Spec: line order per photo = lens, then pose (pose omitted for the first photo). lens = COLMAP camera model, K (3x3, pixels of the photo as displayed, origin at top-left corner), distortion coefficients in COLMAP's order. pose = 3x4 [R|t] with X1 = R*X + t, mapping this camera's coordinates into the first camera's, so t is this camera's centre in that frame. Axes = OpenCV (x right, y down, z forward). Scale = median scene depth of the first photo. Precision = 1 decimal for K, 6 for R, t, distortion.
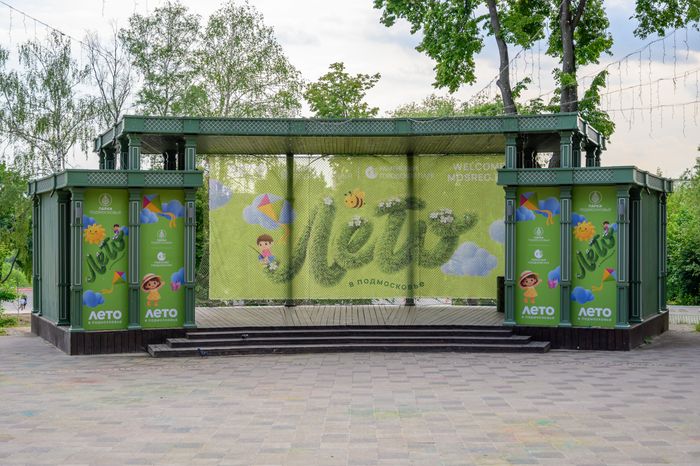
lens RADIAL K [[1006.5, 0, 349.8], [0, 1006.5, 234.7], [0, 0, 1]] dist [0.004848, 0.000000]
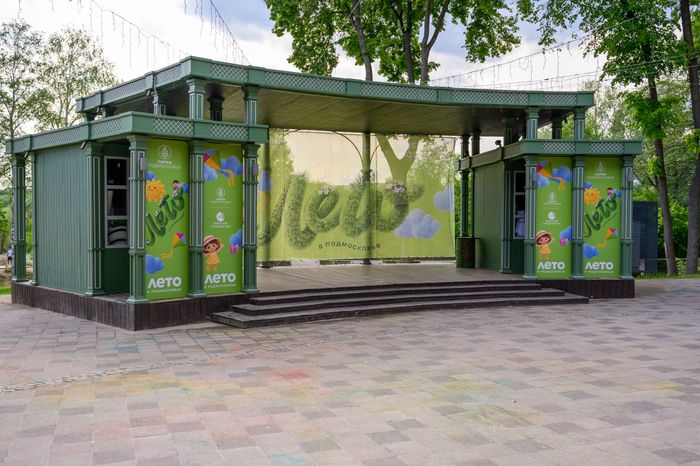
lens RADIAL K [[649.9, 0, 350.2], [0, 649.9, 230.4], [0, 0, 1]] dist [-0.003022, 0.000000]
pose [[0.931136, -0.004407, 0.364645, -0.292334], [-0.002635, 0.999820, 0.018813, 0.022443], [-0.364662, -0.018478, 0.930956, 0.399191]]
